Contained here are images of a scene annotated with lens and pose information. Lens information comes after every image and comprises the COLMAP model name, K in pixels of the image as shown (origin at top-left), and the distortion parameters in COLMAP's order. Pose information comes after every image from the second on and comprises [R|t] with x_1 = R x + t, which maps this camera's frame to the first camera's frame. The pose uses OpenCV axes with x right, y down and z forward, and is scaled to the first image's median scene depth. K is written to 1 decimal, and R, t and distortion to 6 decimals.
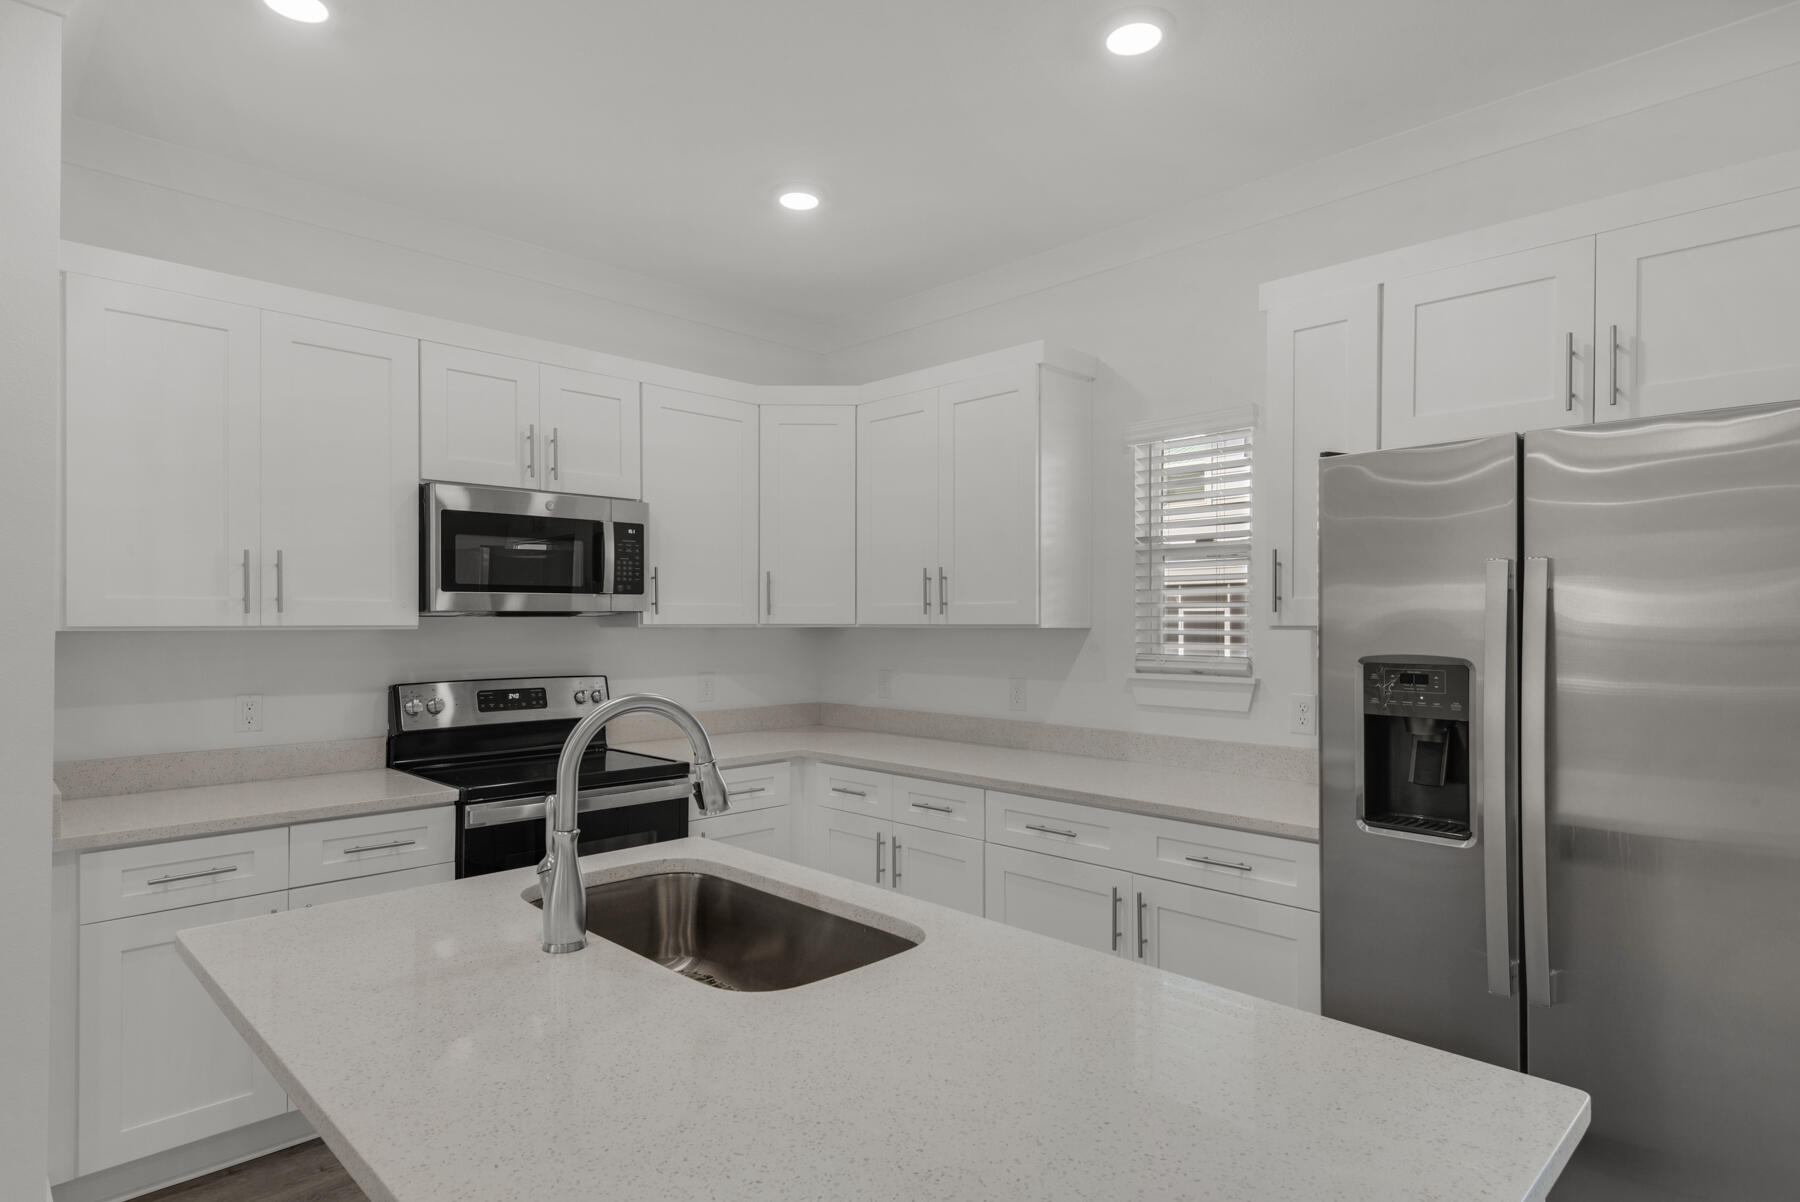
lens RADIAL K [[983.7, 0, 907.7], [0, 983.7, 615.3], [0, 0, 1]] dist [0.029877, -0.000156]
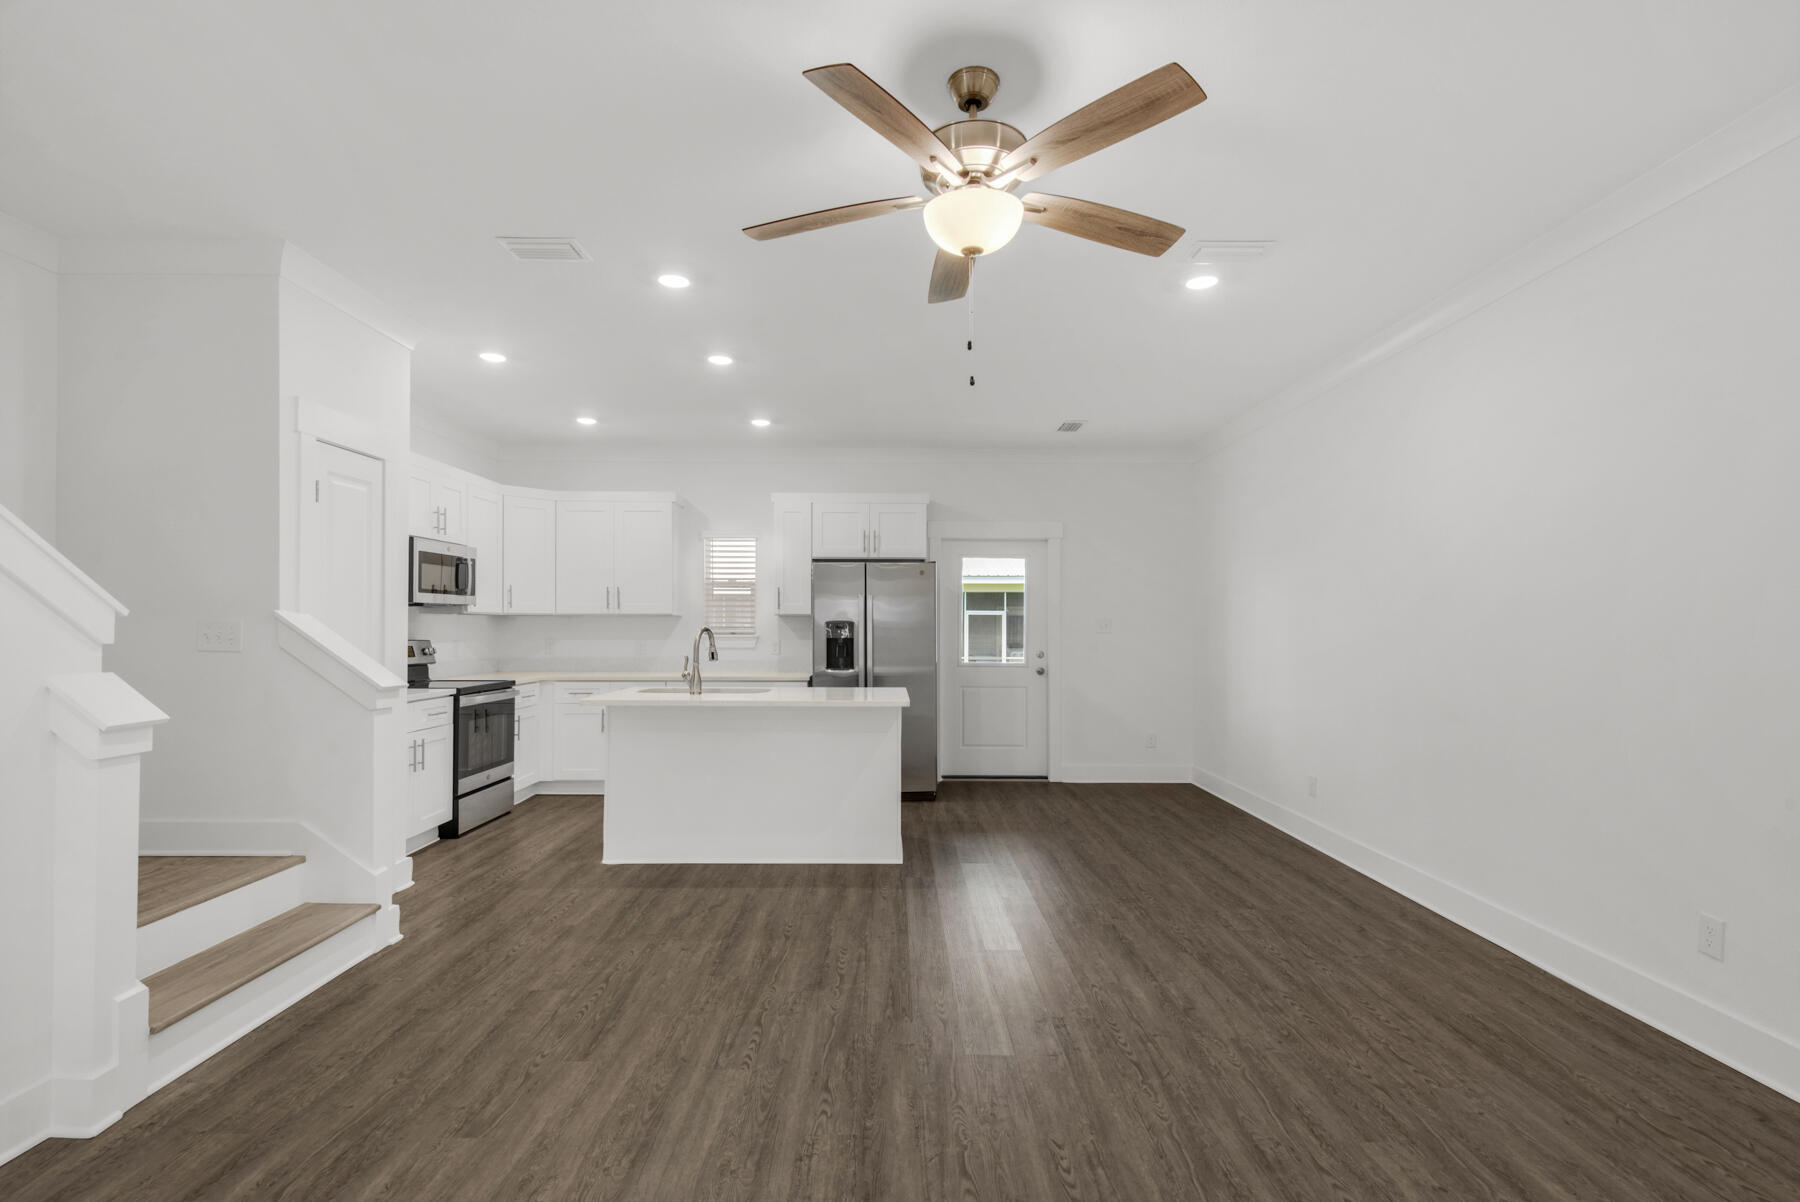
lens RADIAL K [[827.9, 0, 906.9], [0, 827.9, 626.9], [0, 0, 1]] dist [0.034535, -0.023002]
pose [[0.691741, 0.000557, 0.722146, -0.892593], [-0.003967, 0.999988, 0.003028, 0.031891], [-0.722135, -0.004959, 0.691734, -0.751322]]
